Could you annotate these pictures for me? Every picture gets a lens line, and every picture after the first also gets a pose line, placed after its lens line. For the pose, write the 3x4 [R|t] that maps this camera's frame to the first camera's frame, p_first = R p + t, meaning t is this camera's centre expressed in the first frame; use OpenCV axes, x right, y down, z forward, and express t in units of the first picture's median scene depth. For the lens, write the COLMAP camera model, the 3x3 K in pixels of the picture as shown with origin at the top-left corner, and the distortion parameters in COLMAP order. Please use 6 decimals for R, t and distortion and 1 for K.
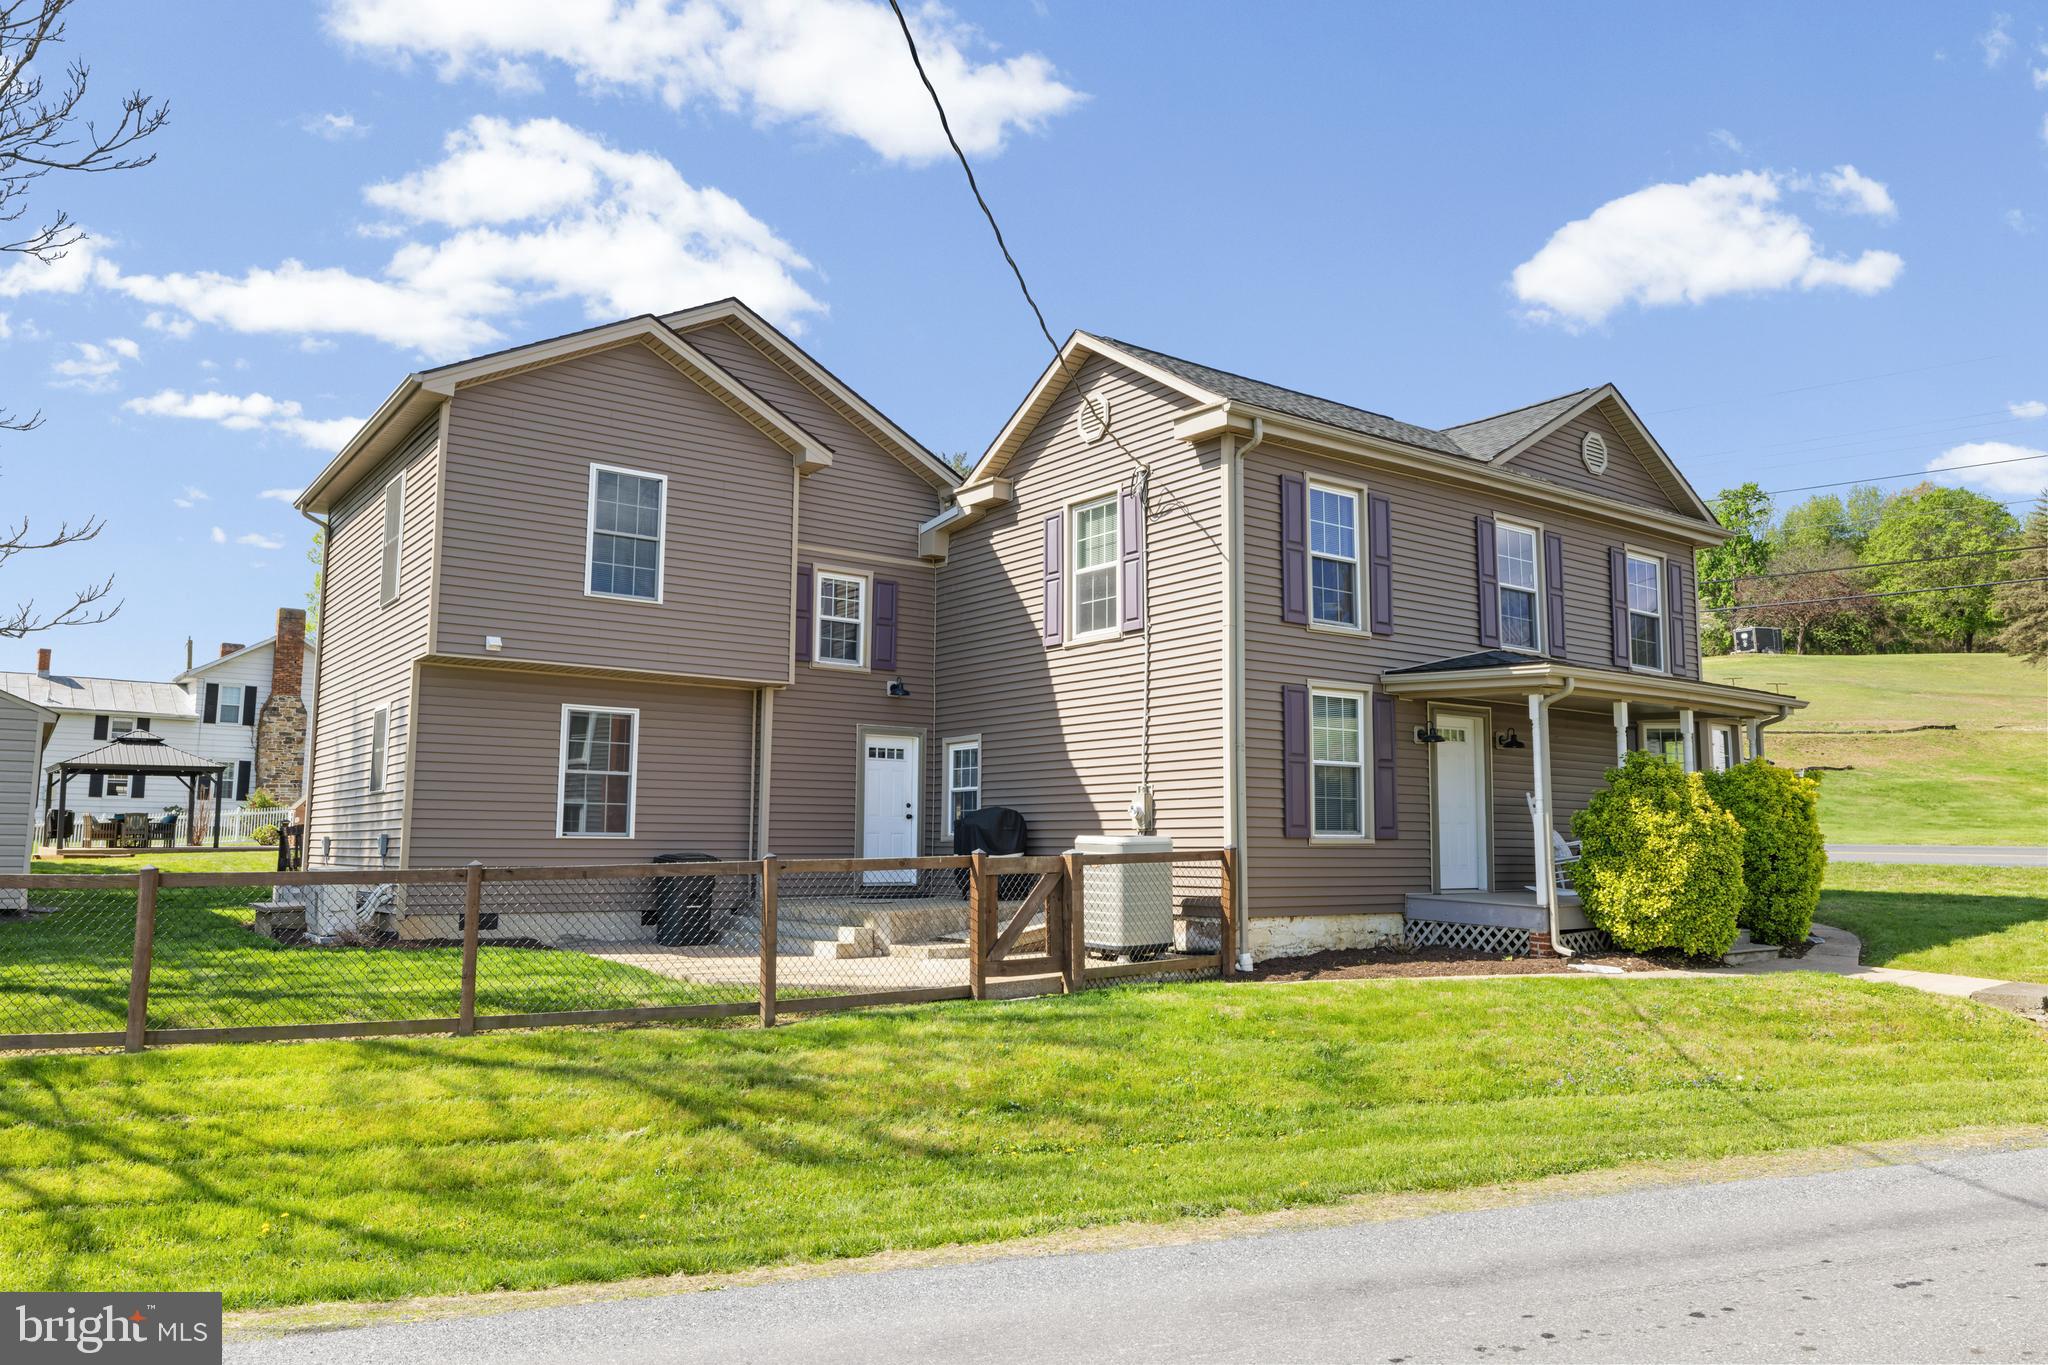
lens RADIAL K [[1442.9, 0, 1024.0], [0, 1442.9, 682.5], [0, 0, 1]] dist [-0.026173, 0.002266]
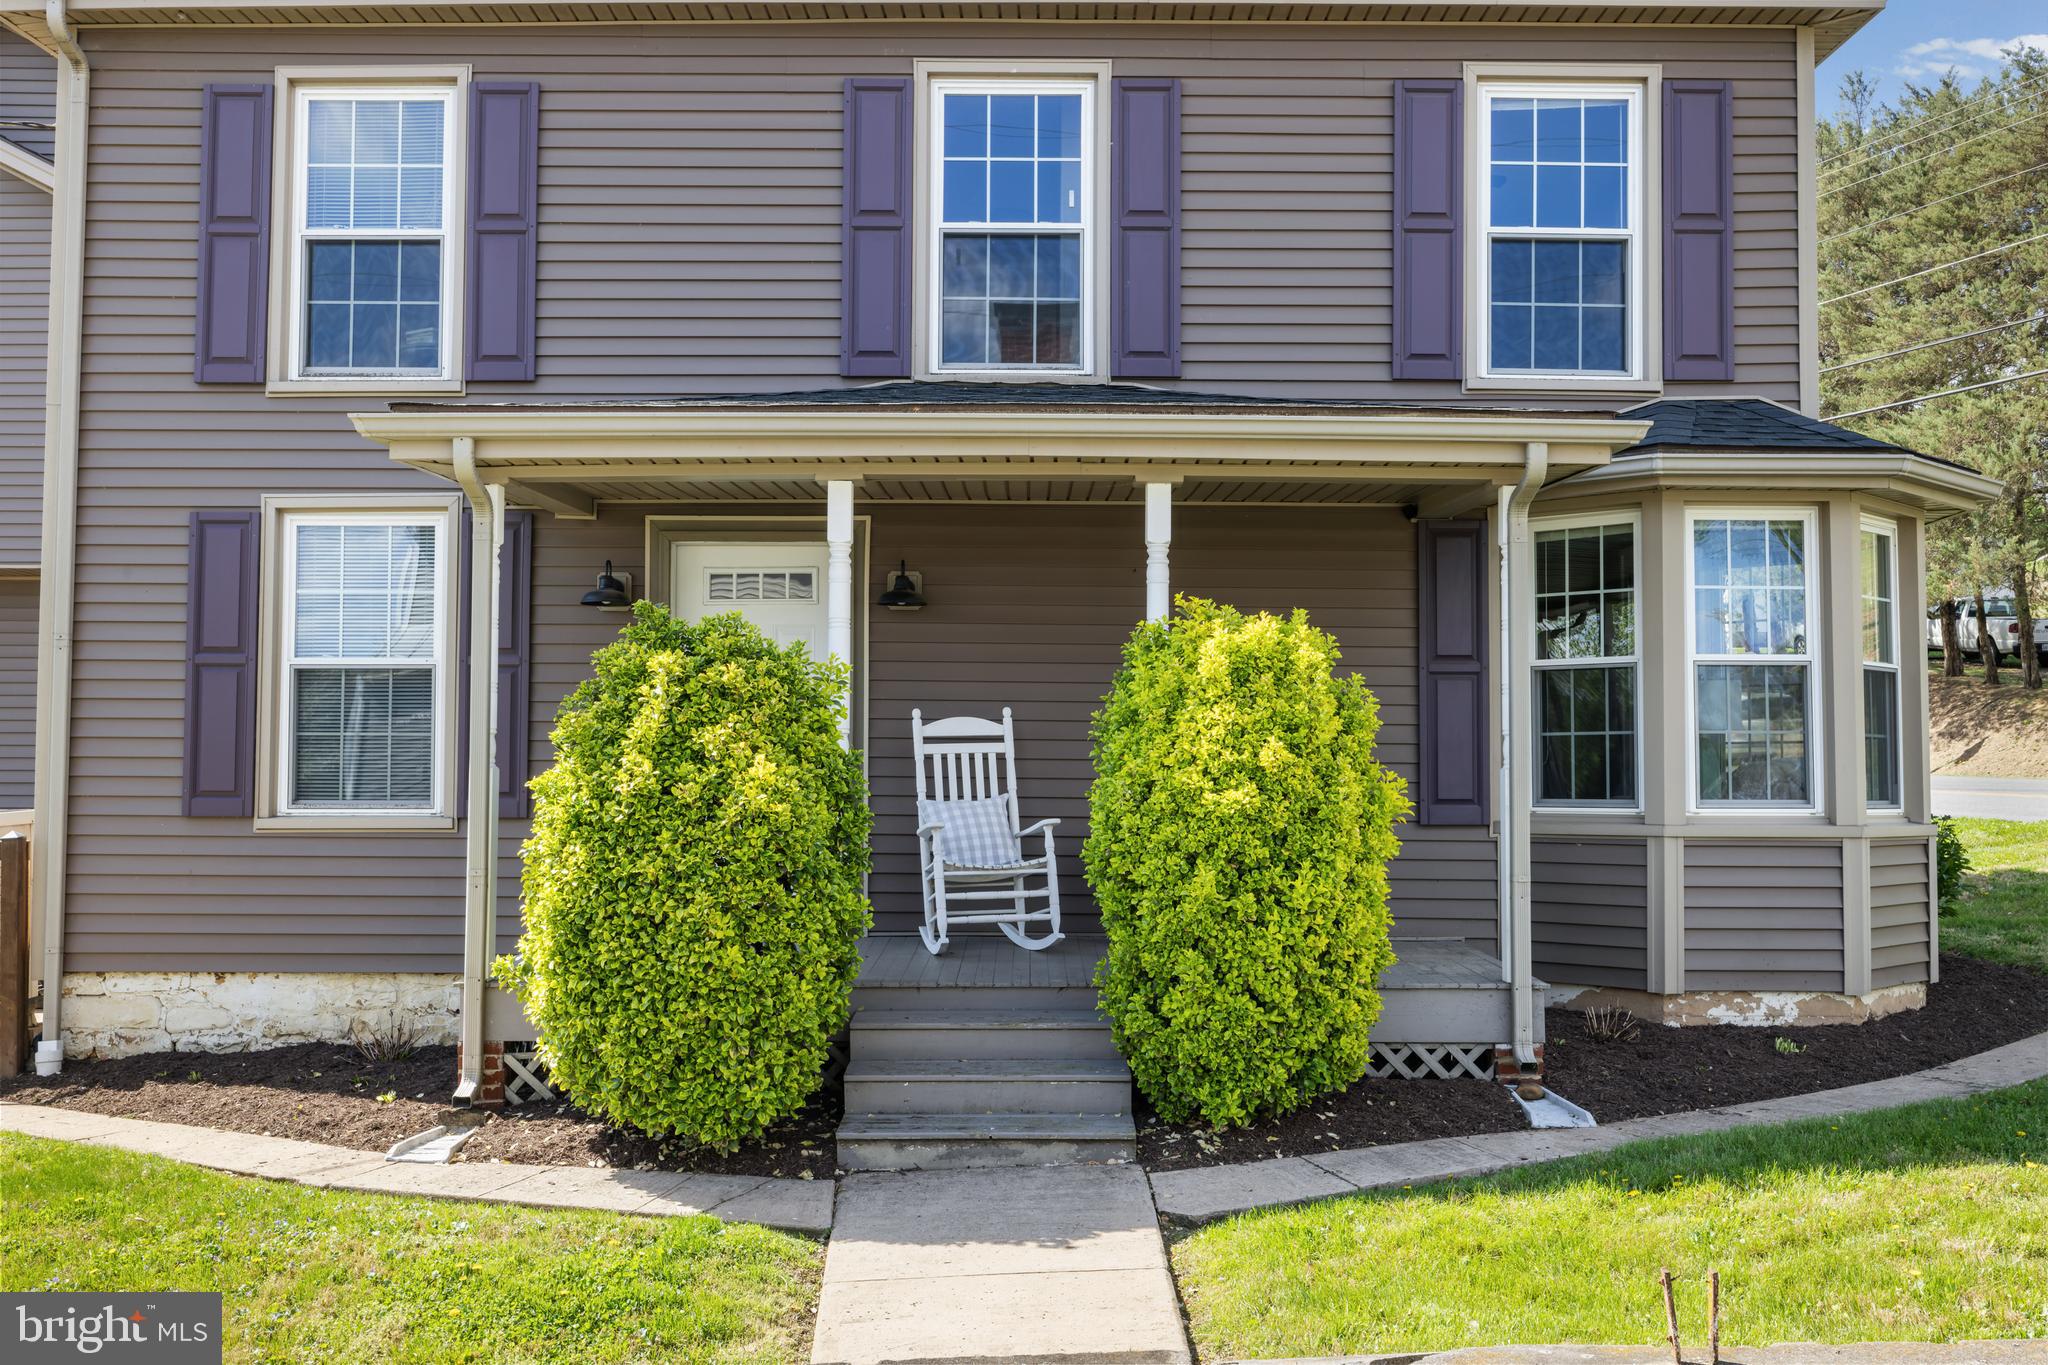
lens RADIAL K [[1894.0, 0, 1024.0], [0, 1894.0, 682.5], [0, 0, 1]] dist [0.002012, 0.010719]
pose [[0.796148, -0.034533, -0.604115, 0.679207], [0.070115, 0.996910, 0.035417, 0.048794], [0.601026, -0.070555, 0.796109, 0.544862]]
